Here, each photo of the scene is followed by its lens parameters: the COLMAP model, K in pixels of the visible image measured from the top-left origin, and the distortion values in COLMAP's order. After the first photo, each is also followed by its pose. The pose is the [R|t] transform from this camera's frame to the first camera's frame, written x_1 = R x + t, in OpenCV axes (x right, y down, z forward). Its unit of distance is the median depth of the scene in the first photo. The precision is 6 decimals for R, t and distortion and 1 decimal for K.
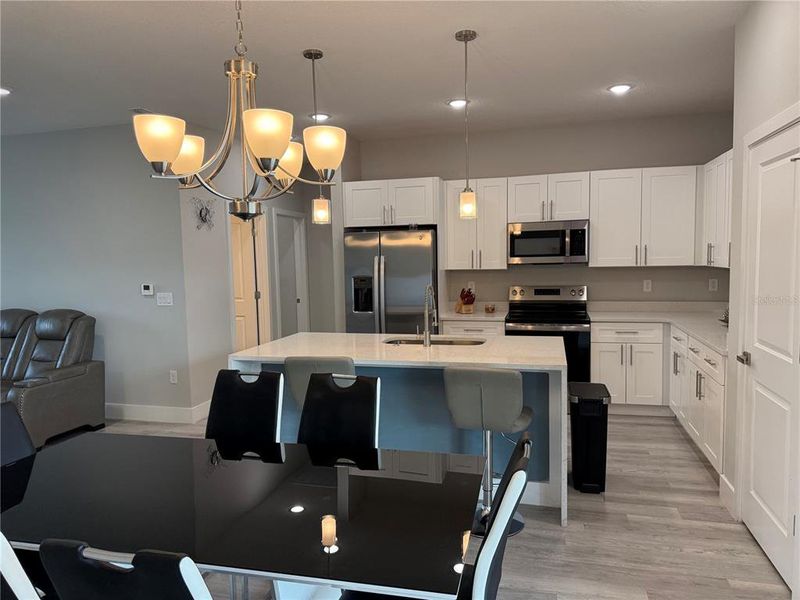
lens RADIAL K [[560.9, 0, 398.4], [0, 560.9, 305.3], [0, 0, 1]] dist [0.117349, -0.167936]
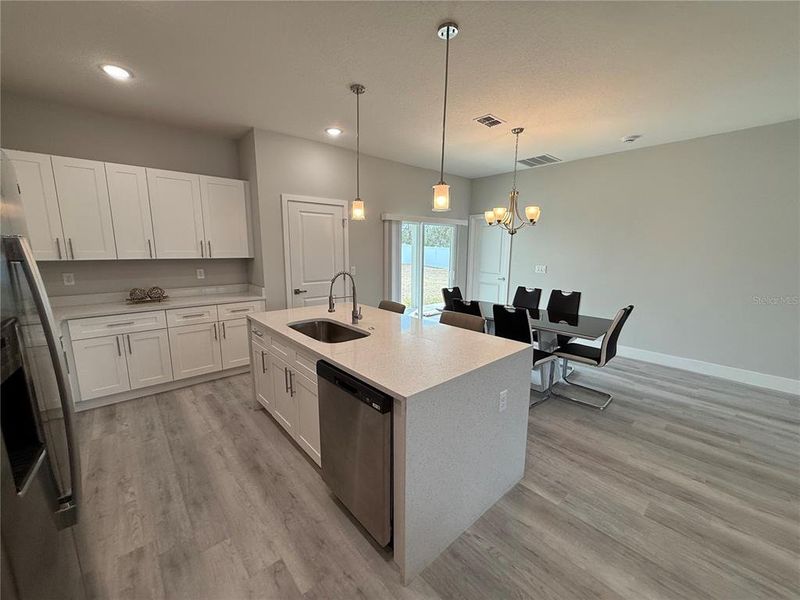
lens RADIAL K [[319.0, 0, 400.0], [0, 319.0, 300.0], [0, 0, 1]] dist [0.001295, 0.000631]
pose [[-0.835497, -0.072262, 0.544723, -0.294854], [0.060799, 0.973072, 0.222339, -0.088249], [-0.546121, 0.218882, -0.808605, 1.134936]]
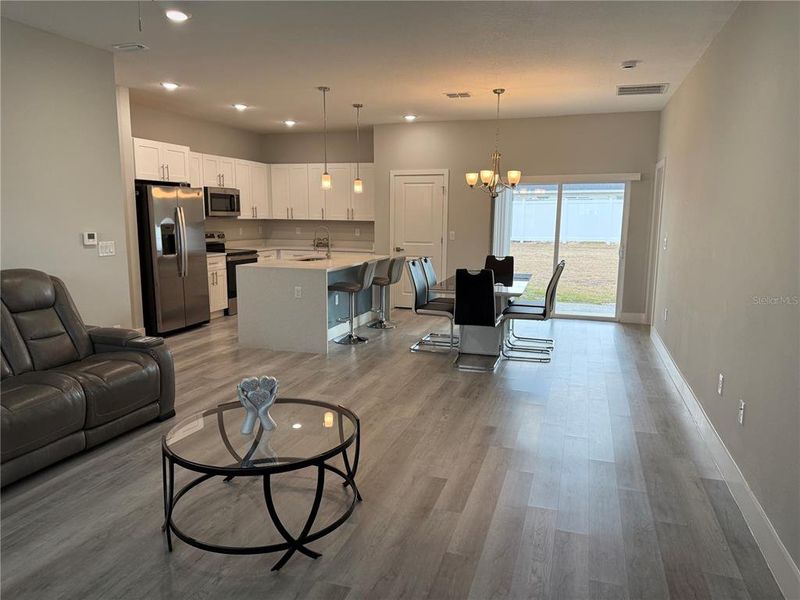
lens RADIAL K [[560.9, 0, 398.4], [0, 560.9, 305.3], [0, 0, 1]] dist [0.117349, -0.167936]
pose [[0.049283, -0.139463, 0.989000, -1.385999], [0.079234, 0.987629, 0.135321, -0.008362], [-0.995637, 0.071693, 0.059723, 0.518447]]
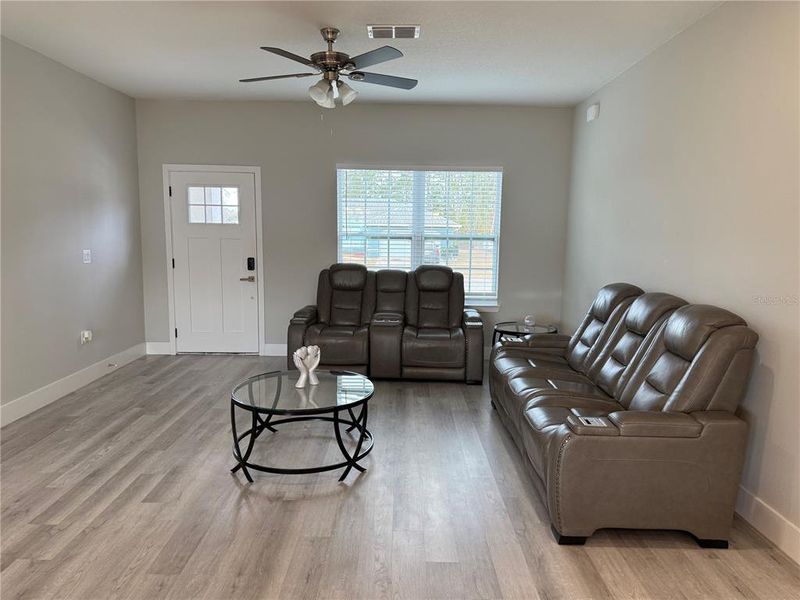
lens RADIAL K [[560.9, 0, 398.4], [0, 560.9, 305.3], [0, 0, 1]] dist [0.117349, -0.167936]
pose [[0.258532, 0.163696, -0.952032, -0.147426], [-0.103485, 0.984559, 0.141187, -0.043629], [0.960444, 0.062020, 0.271480, 0.601786]]
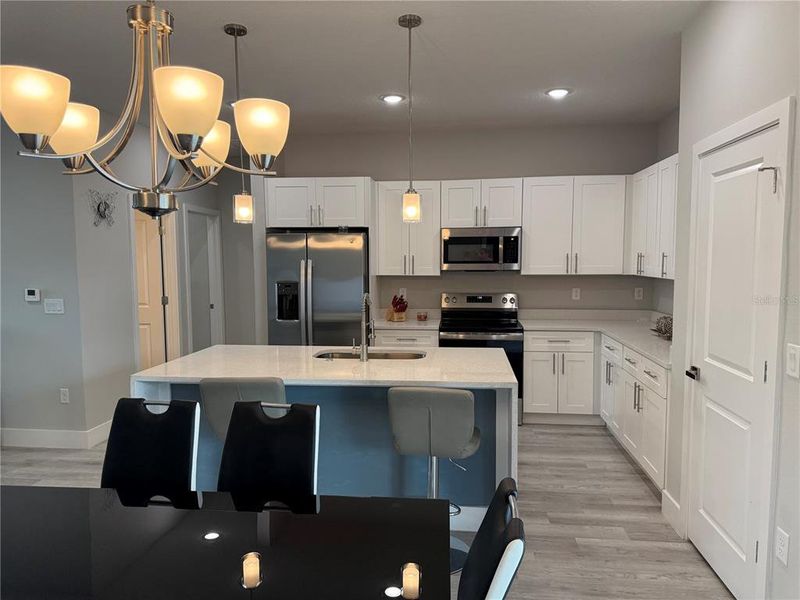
lens RADIAL K [[560.9, 0, 398.4], [0, 560.9, 305.3], [0, 0, 1]] dist [0.117349, -0.167936]
pose [[0.989388, 0.003354, 0.145262, -0.019926], [-0.002758, 0.999987, -0.004306, -0.010300], [-0.145274, 0.003859, 0.989384, 0.068052]]
